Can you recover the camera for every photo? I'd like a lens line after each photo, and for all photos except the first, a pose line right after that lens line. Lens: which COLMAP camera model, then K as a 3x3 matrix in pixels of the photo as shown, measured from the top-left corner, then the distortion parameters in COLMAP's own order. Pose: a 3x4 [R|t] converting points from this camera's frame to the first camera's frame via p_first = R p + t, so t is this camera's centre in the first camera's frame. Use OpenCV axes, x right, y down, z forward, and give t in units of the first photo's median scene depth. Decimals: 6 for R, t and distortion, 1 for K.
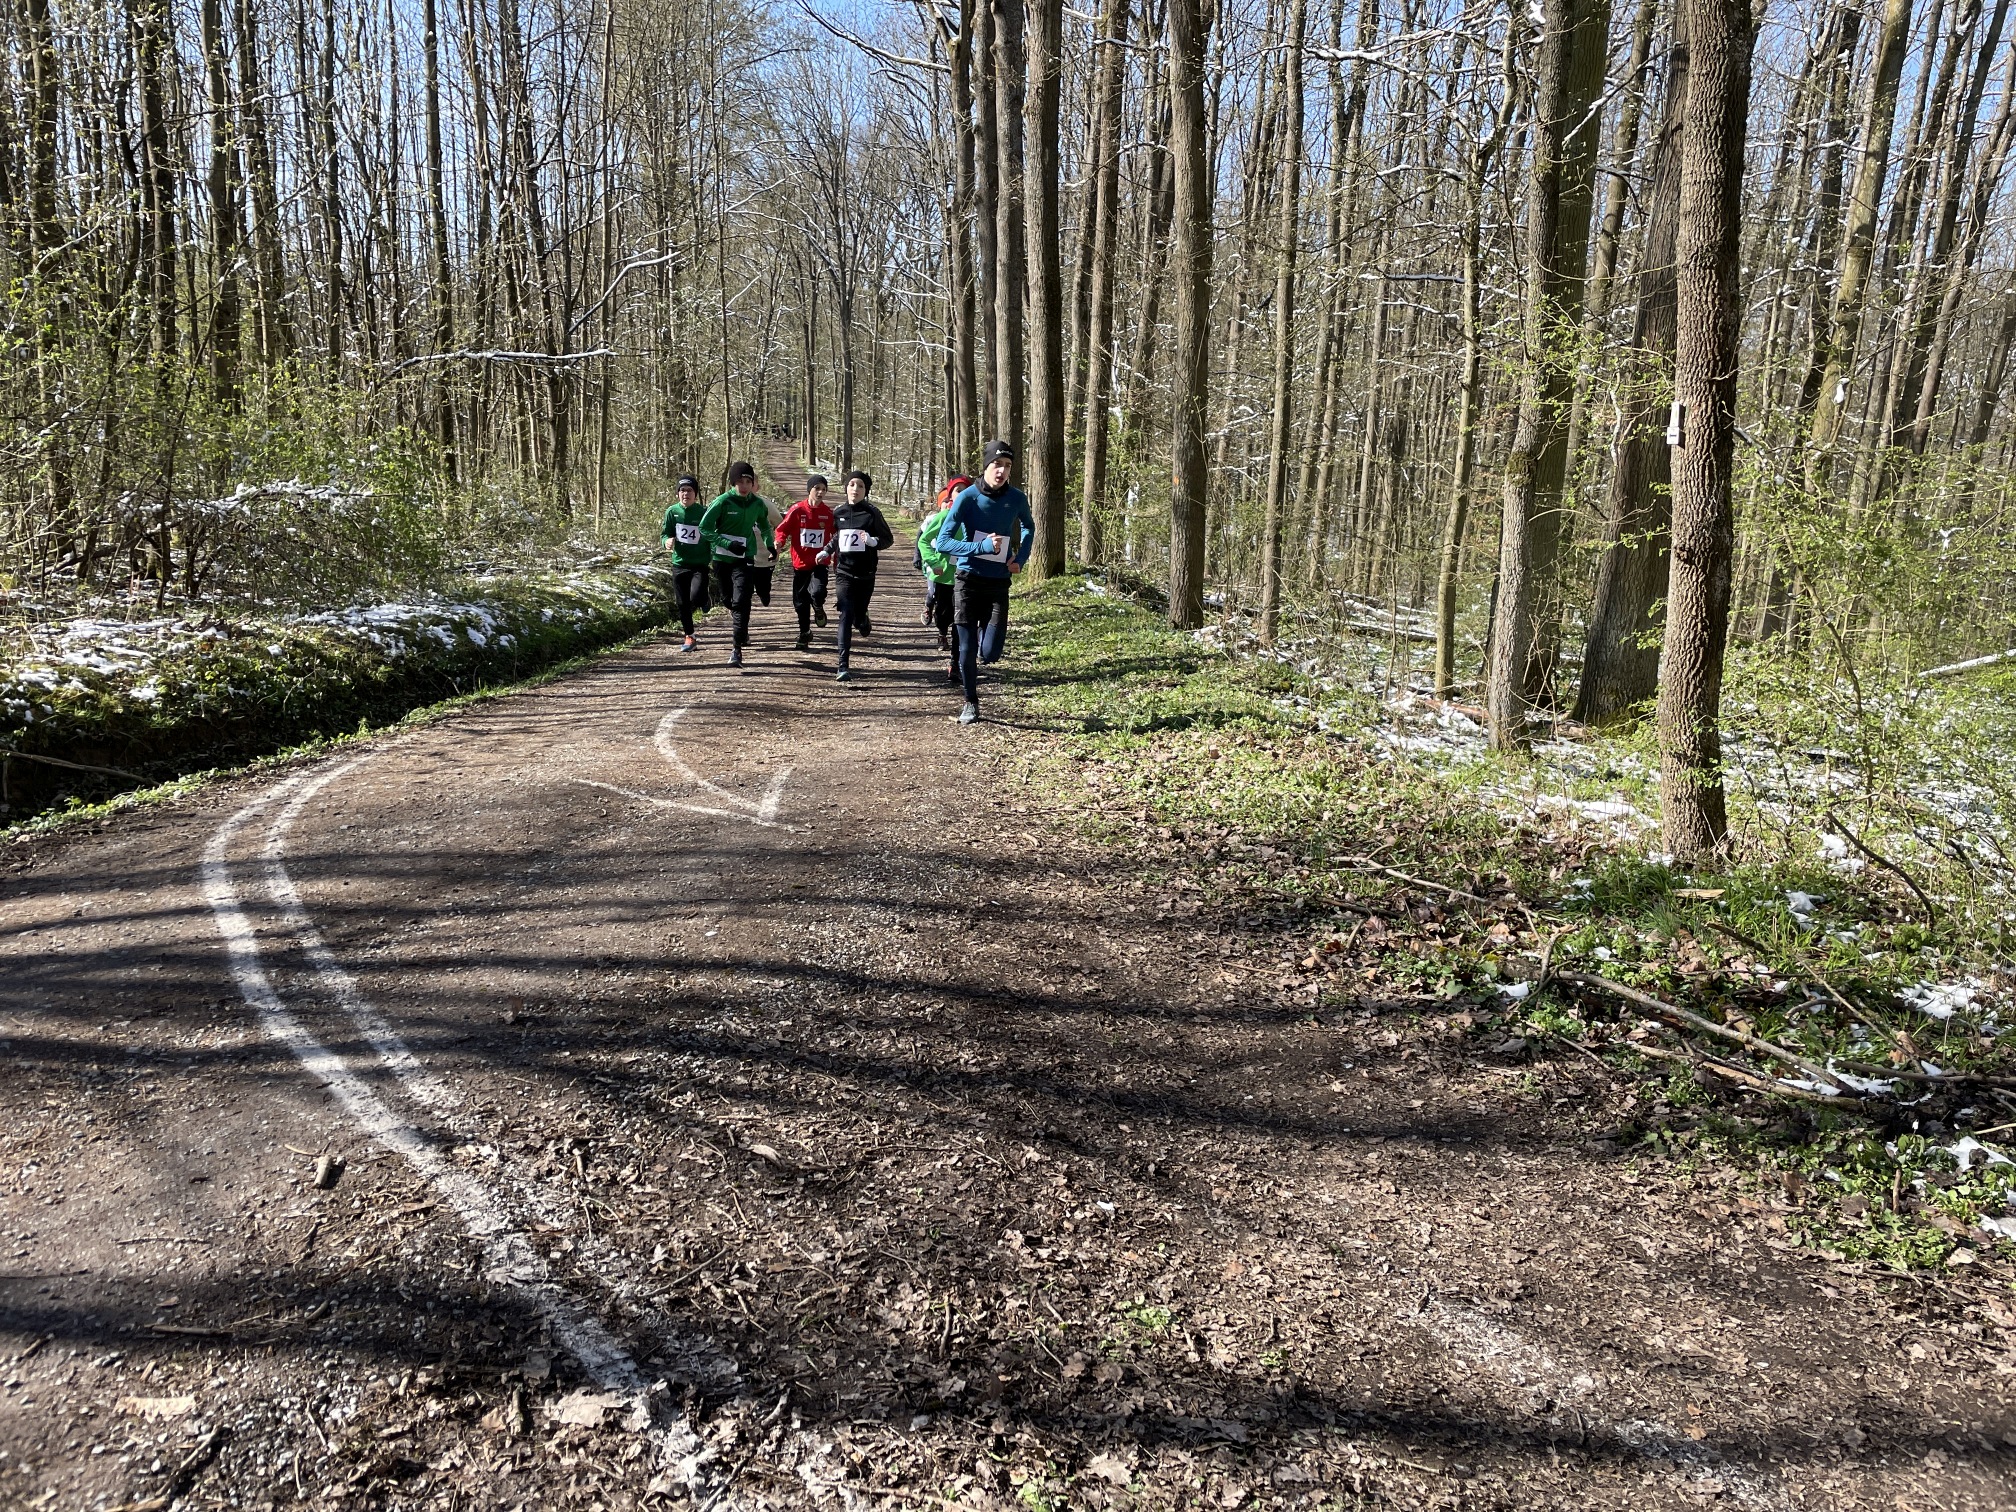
lens RADIAL K [[1548.0, 0, 1018.5], [0, 1548.0, 731.6], [0, 0, 1]] dist [0.084068, -0.116855]
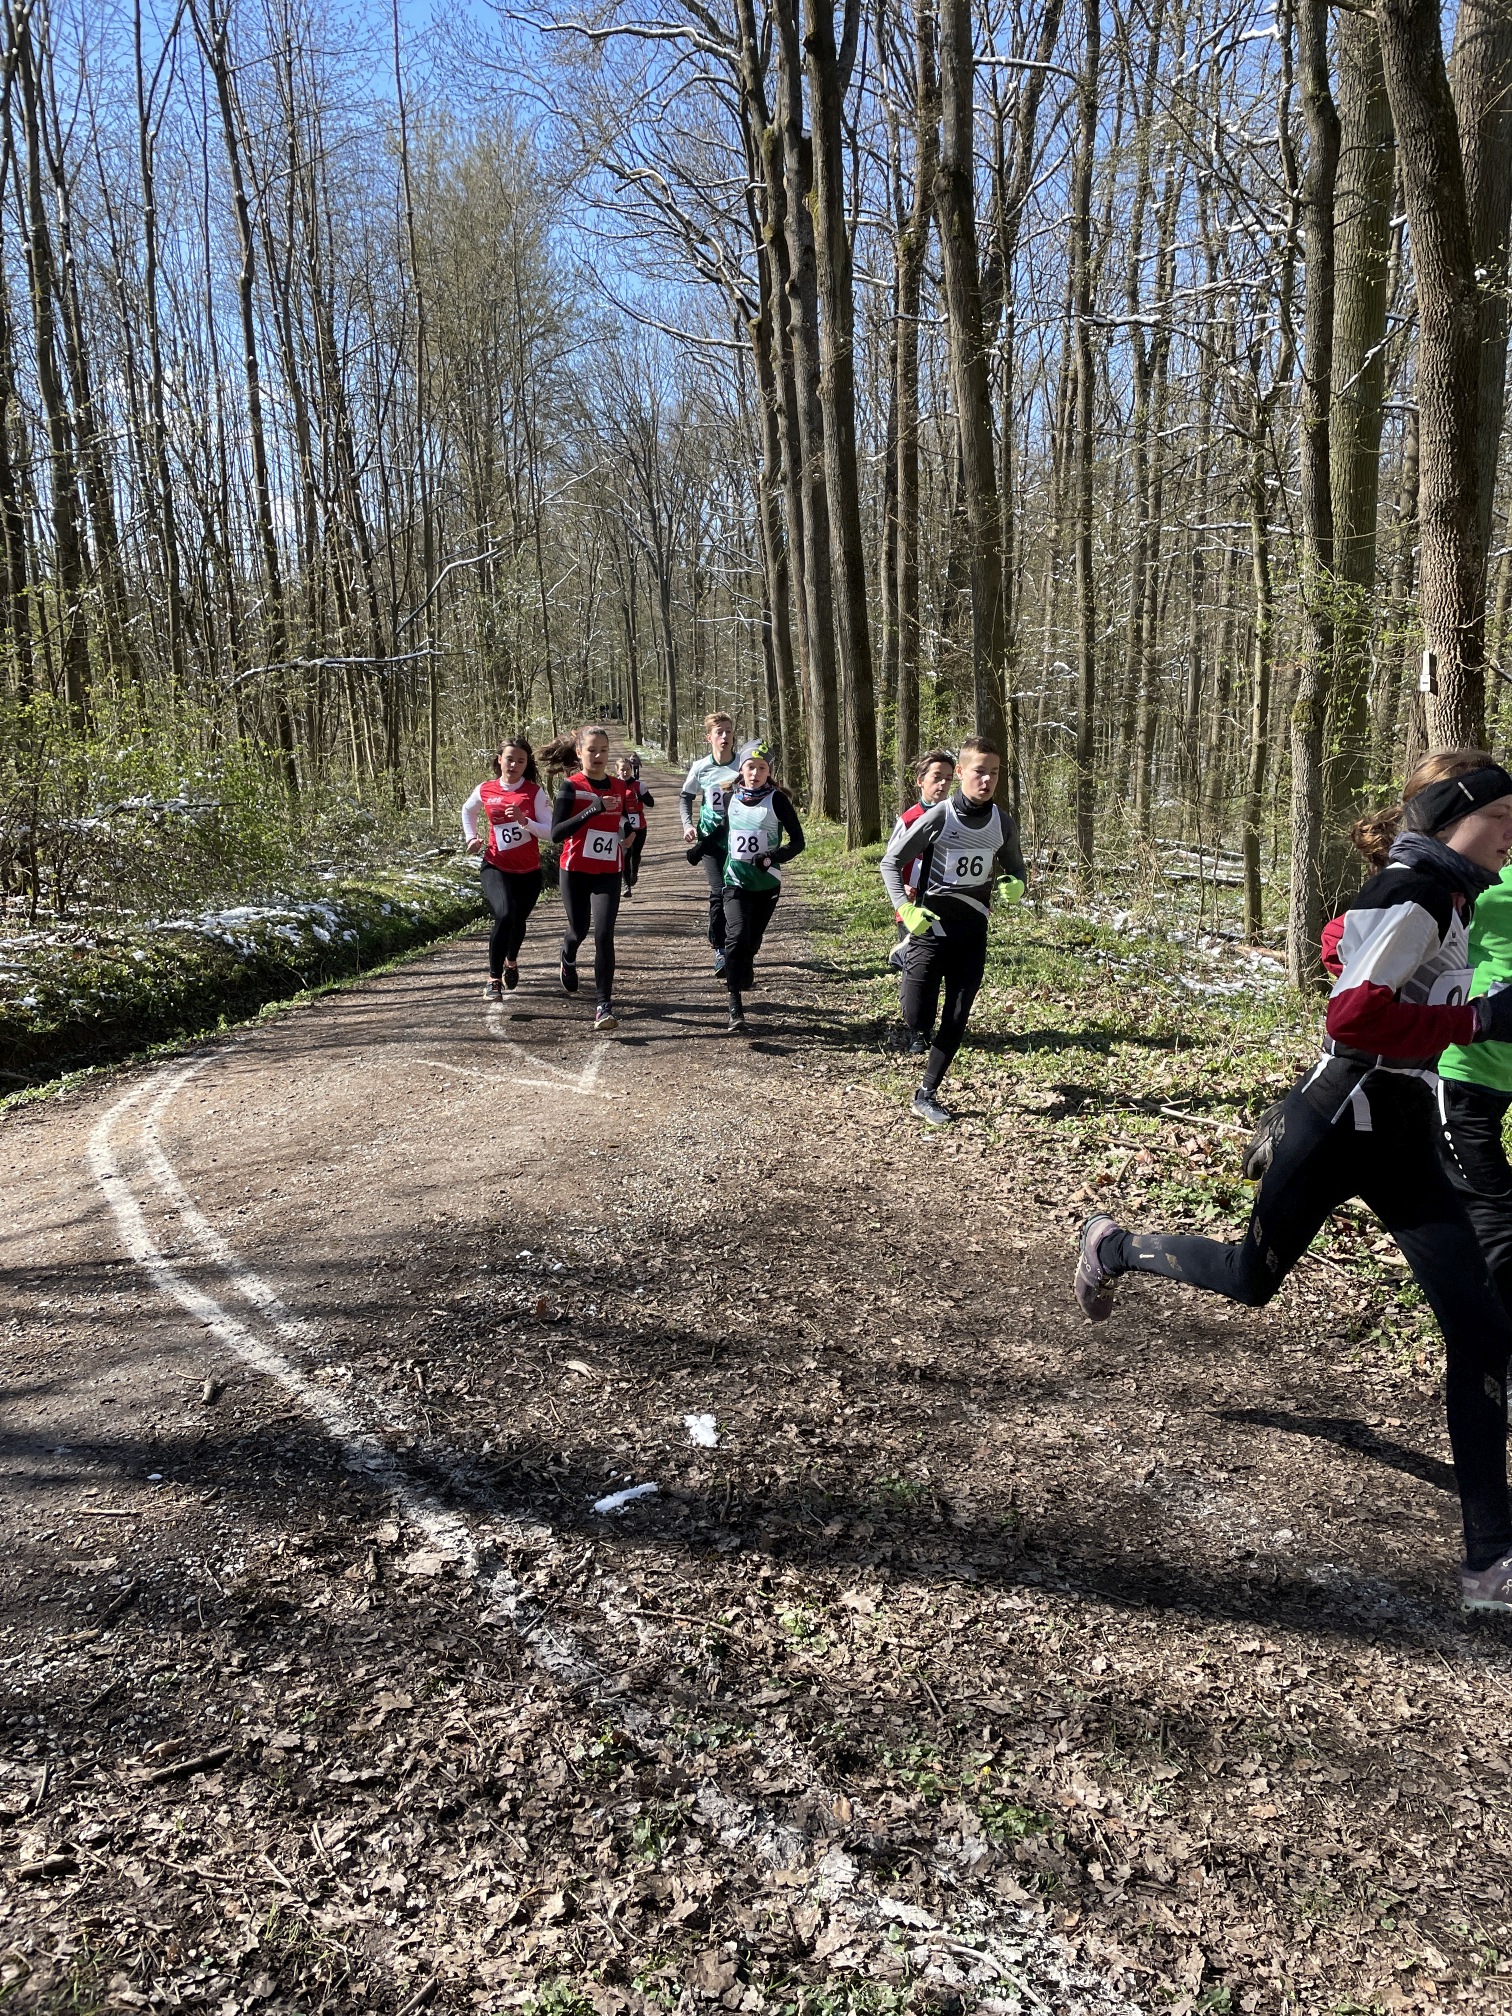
lens RADIAL K [[1540.3, 0, 755.8], [0, 1540.3, 1001.4], [0, 0, 1]] dist [0.085856, -0.120596]
pose [[0.996661, -0.049632, -0.064841, 0.060735], [0.049675, 0.998765, -0.000955, 0.005293], [0.064808, -0.002269, 0.997895, -0.148338]]
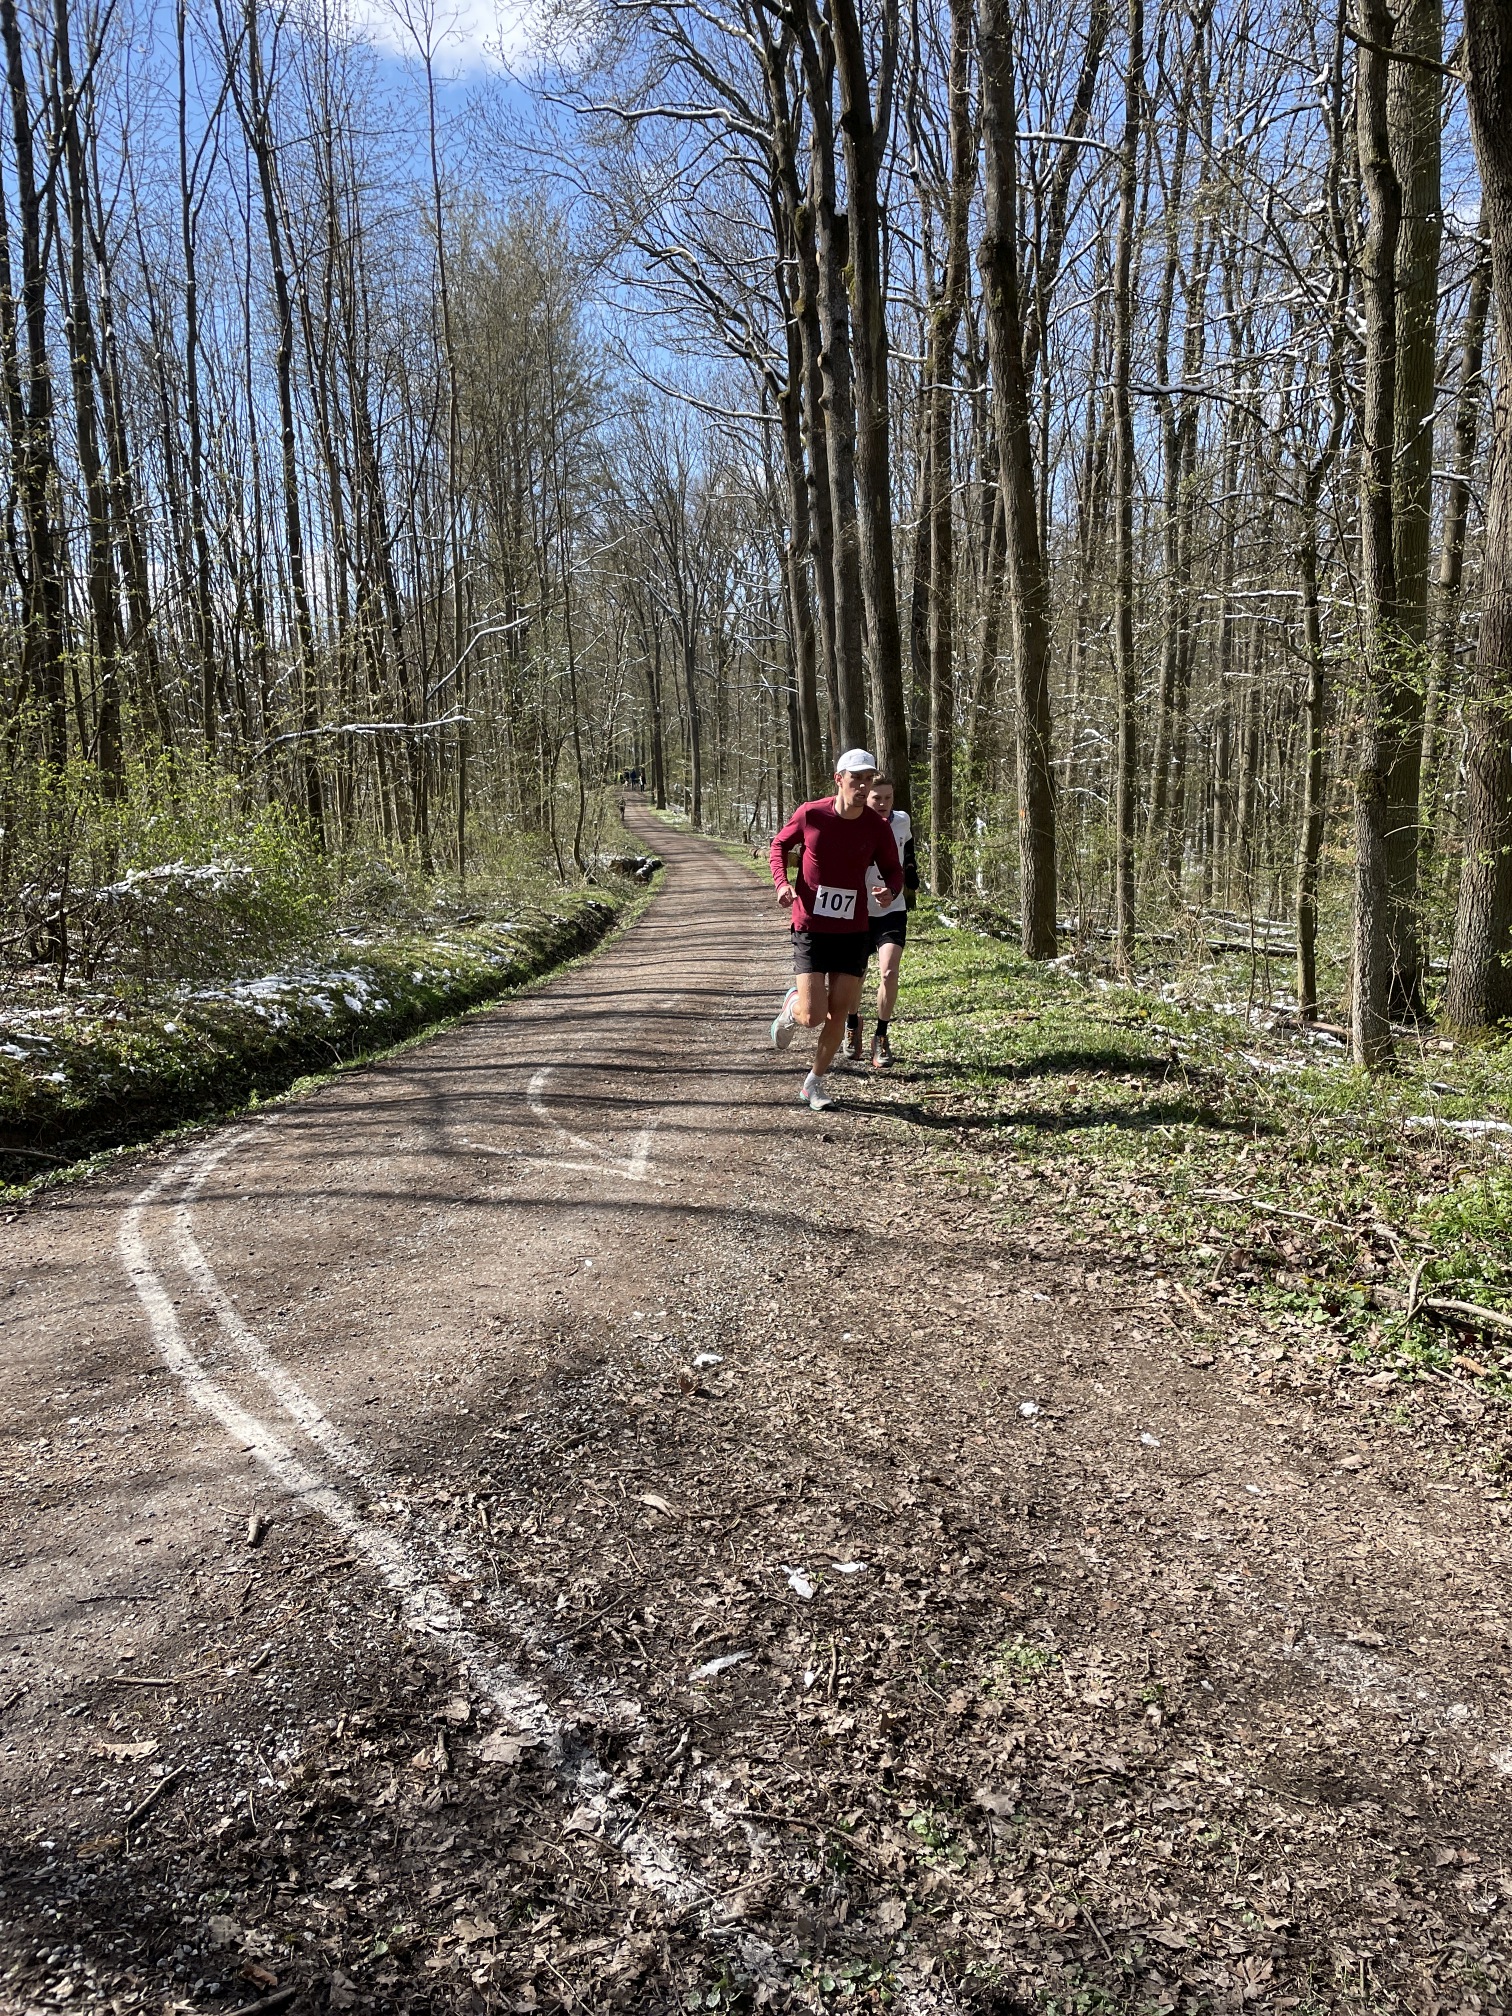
lens RADIAL K [[1547.8, 0, 758.2], [0, 1547.8, 998.2], [0, 0, 1]] dist [0.084055, -0.121363]
pose [[0.995981, -0.048642, -0.075203, 0.004238], [0.045353, 0.997964, -0.044848, -0.021805], [0.077232, 0.041257, 0.996159, -0.065654]]
